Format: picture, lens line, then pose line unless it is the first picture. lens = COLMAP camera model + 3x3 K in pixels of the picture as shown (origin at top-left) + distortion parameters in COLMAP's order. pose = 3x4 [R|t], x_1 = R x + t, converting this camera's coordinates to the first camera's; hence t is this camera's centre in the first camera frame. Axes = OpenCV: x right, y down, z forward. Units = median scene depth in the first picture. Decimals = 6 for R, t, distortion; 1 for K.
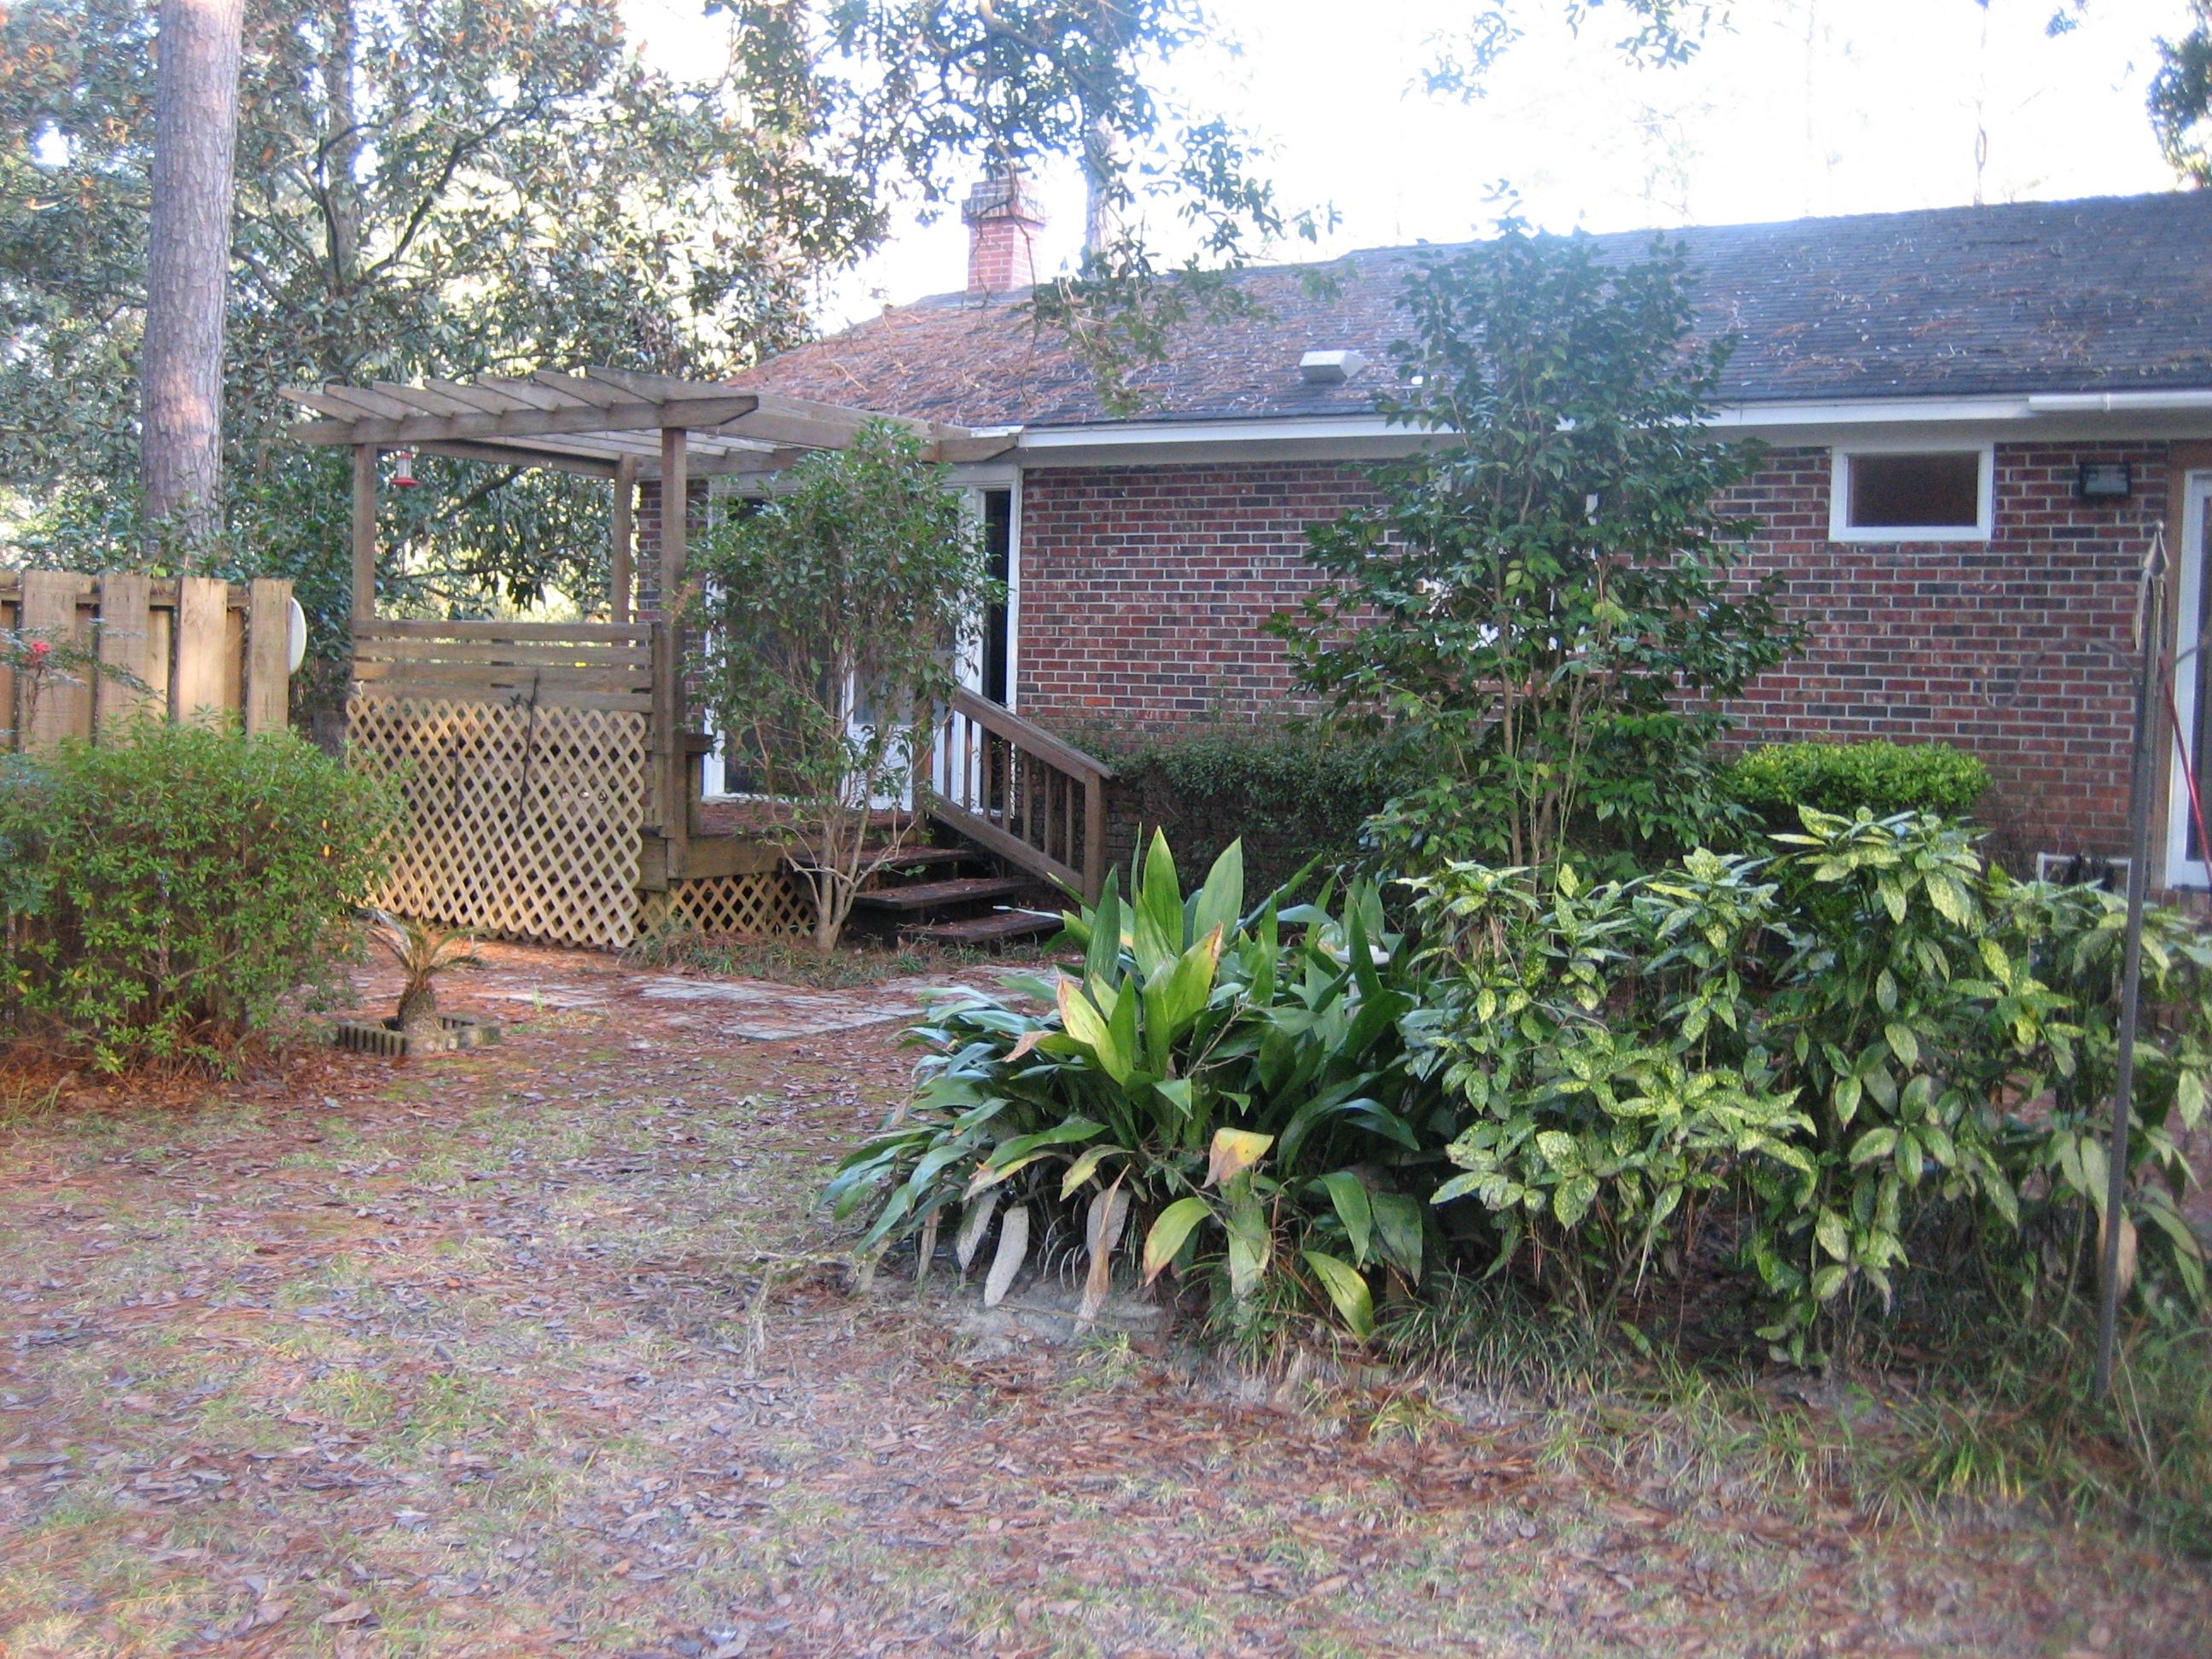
lens RADIAL K [[2333.5, 0, 1126.2], [0, 2333.5, 839.8], [0, 0, 1]] dist [-0.147766, 0.204939]
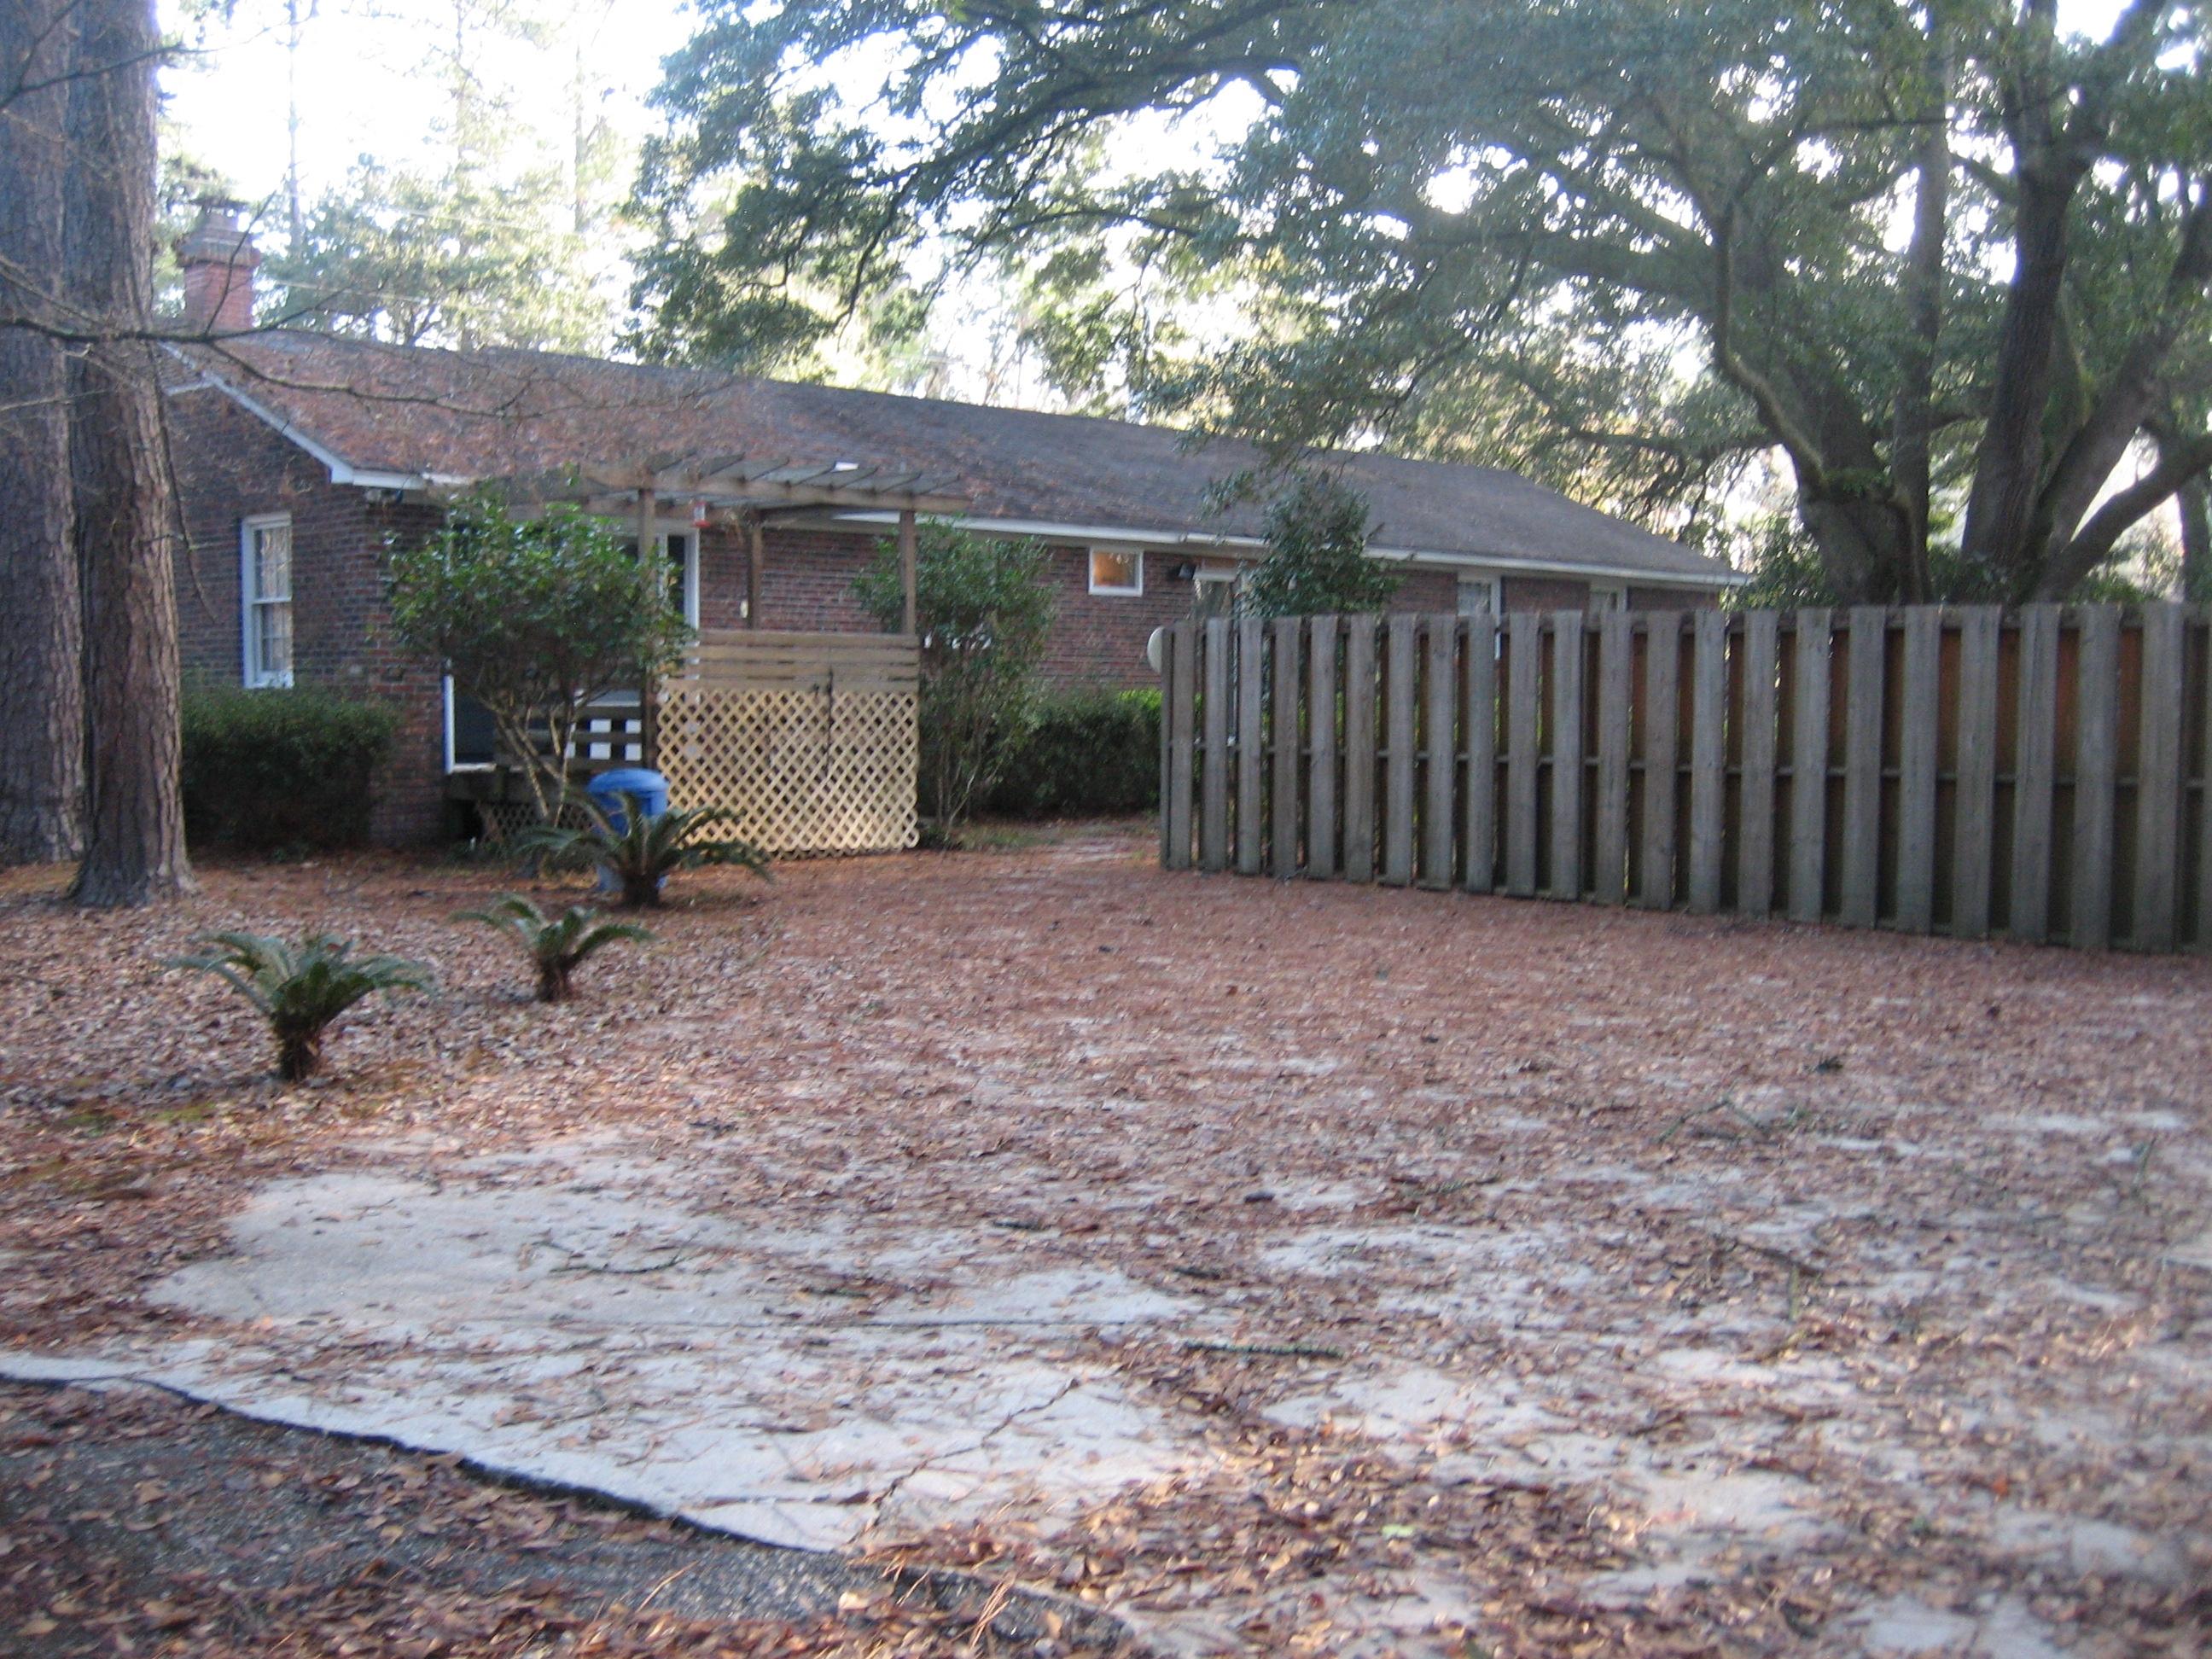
lens RADIAL K [[2333.5, 0, 1126.2], [0, 2333.5, 839.8], [0, 0, 1]] dist [-0.147766, 0.204939]
pose [[0.180314, -0.091485, 0.979345, -4.336687], [0.060255, 0.994823, 0.081837, -0.193108], [-0.981762, 0.044254, 0.184893, 1.453353]]
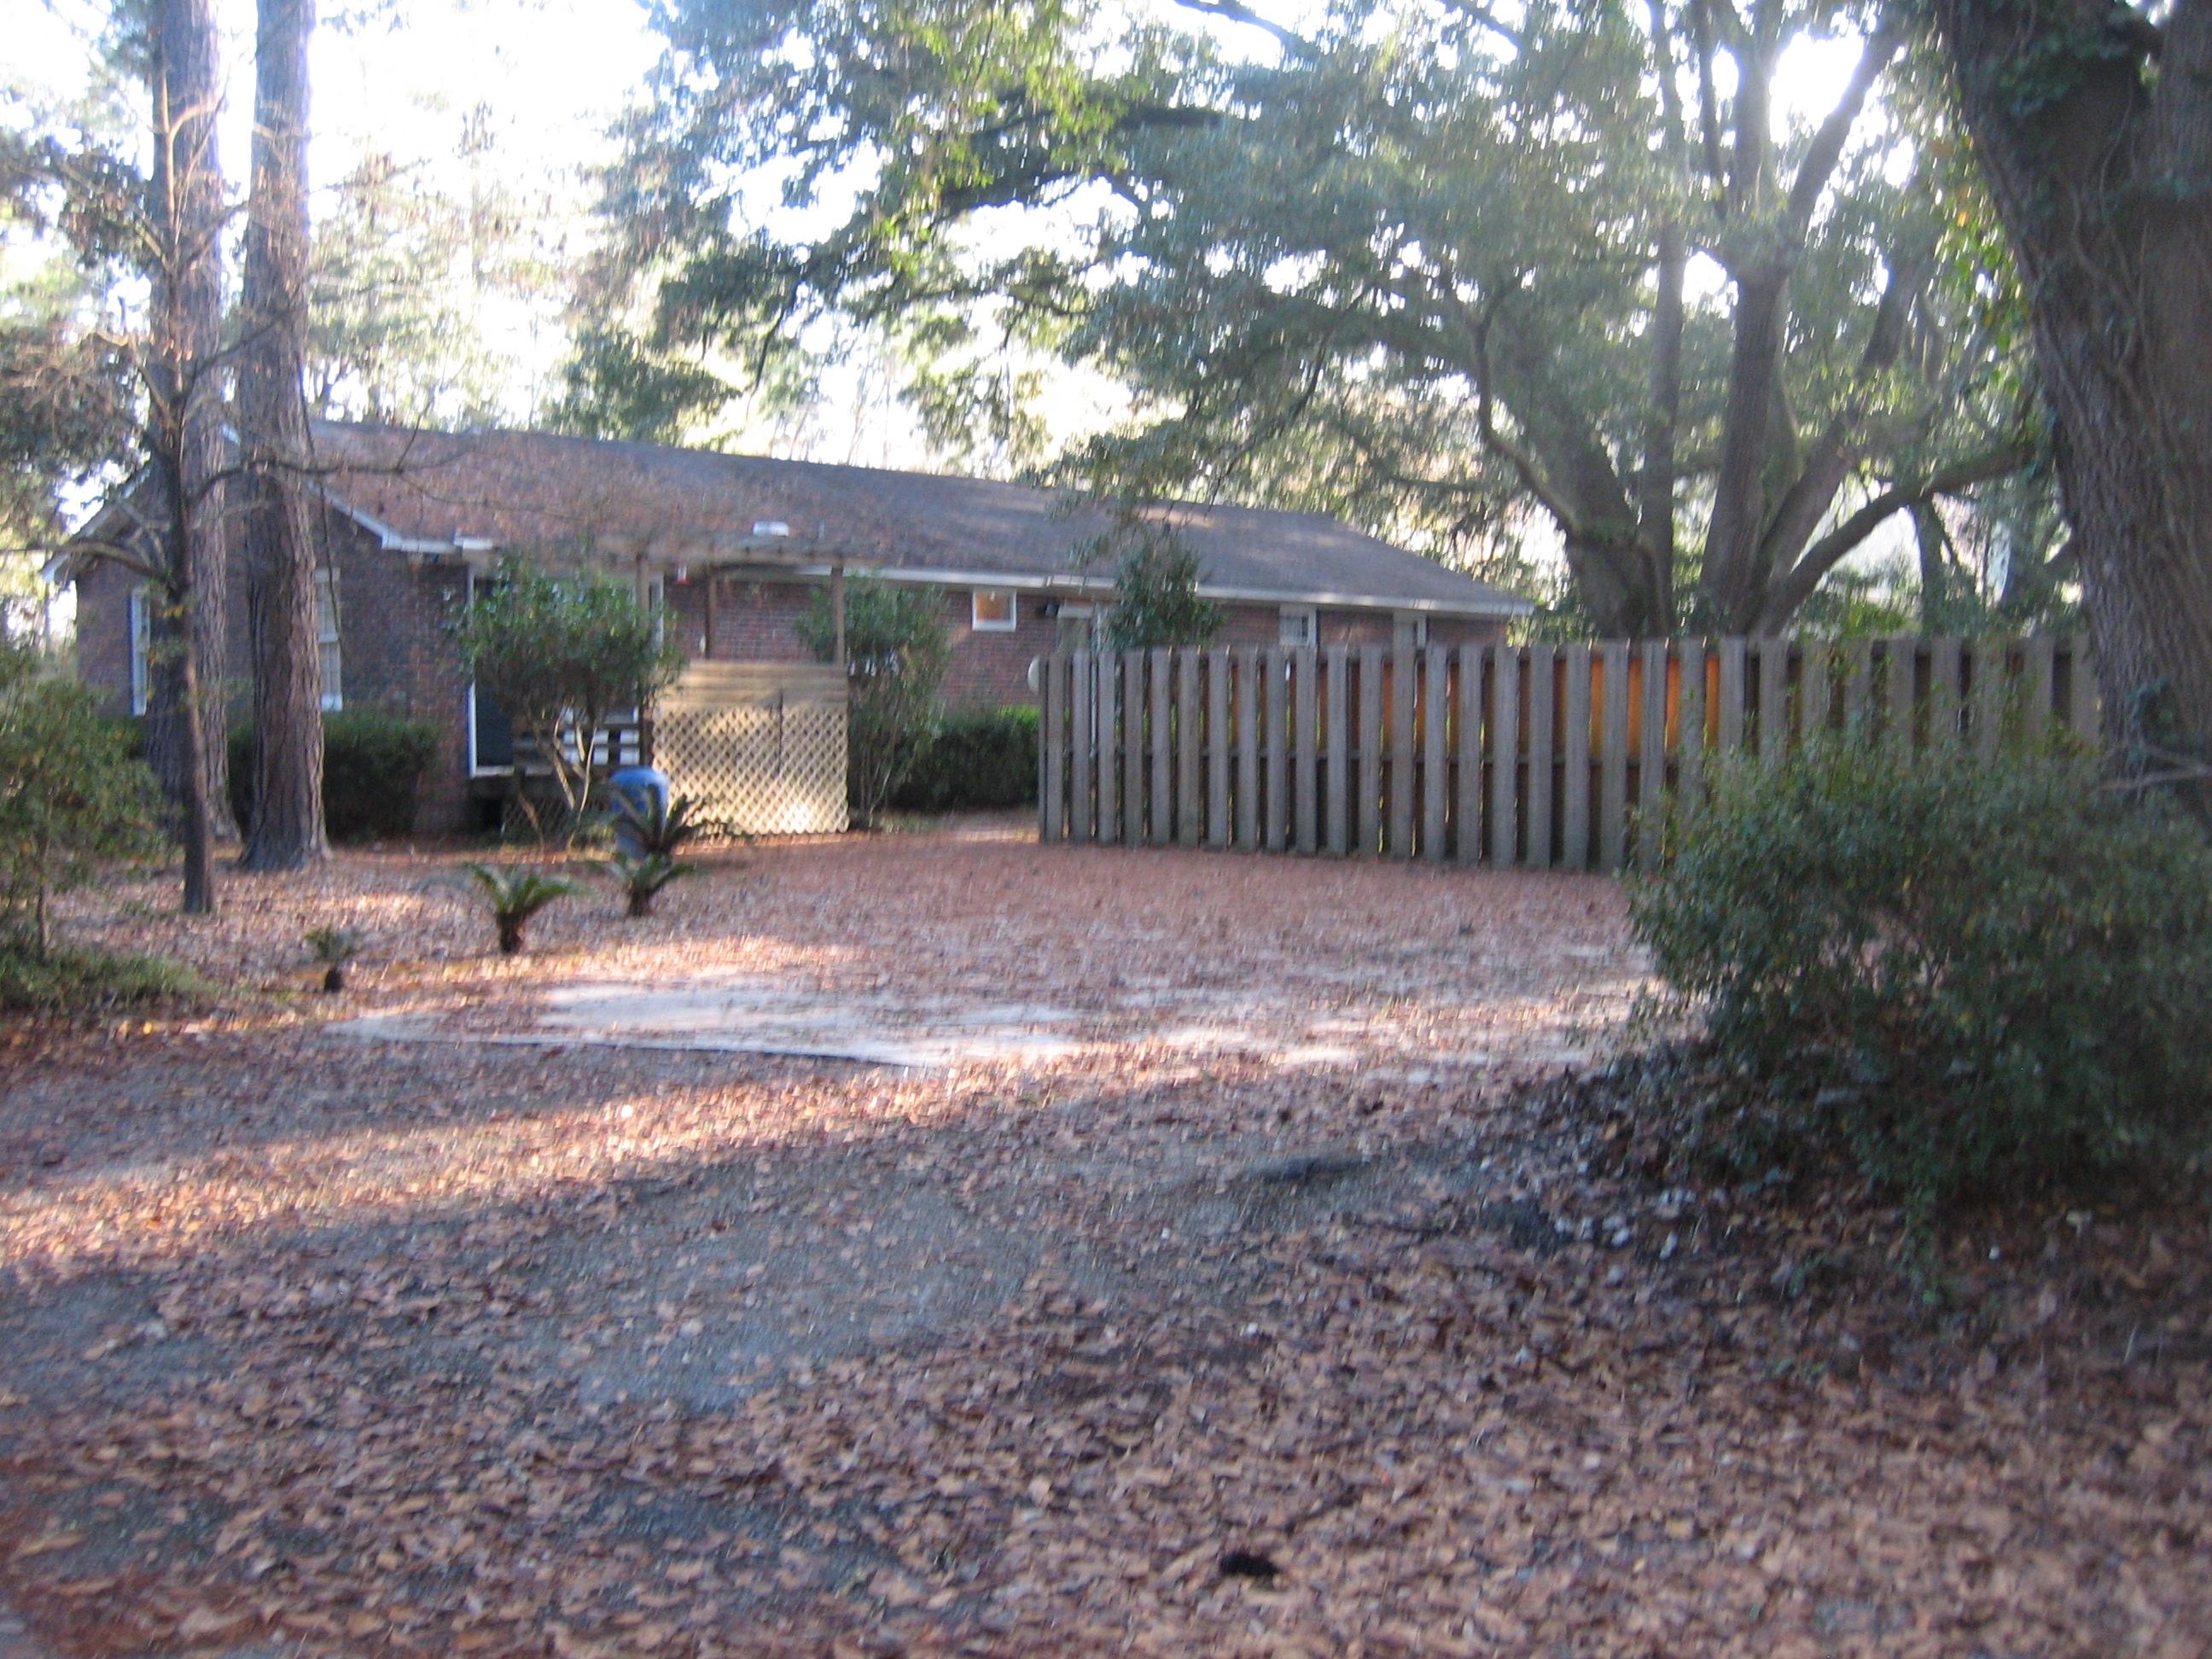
lens RADIAL K [[2333.5, 0, 1126.2], [0, 2333.5, 839.8], [0, 0, 1]] dist [-0.147766, 0.204939]
pose [[0.117860, -0.085046, 0.989382, -5.457156], [0.065816, 0.994804, 0.077672, -0.210992], [-0.990847, 0.055963, 0.122845, 1.314521]]
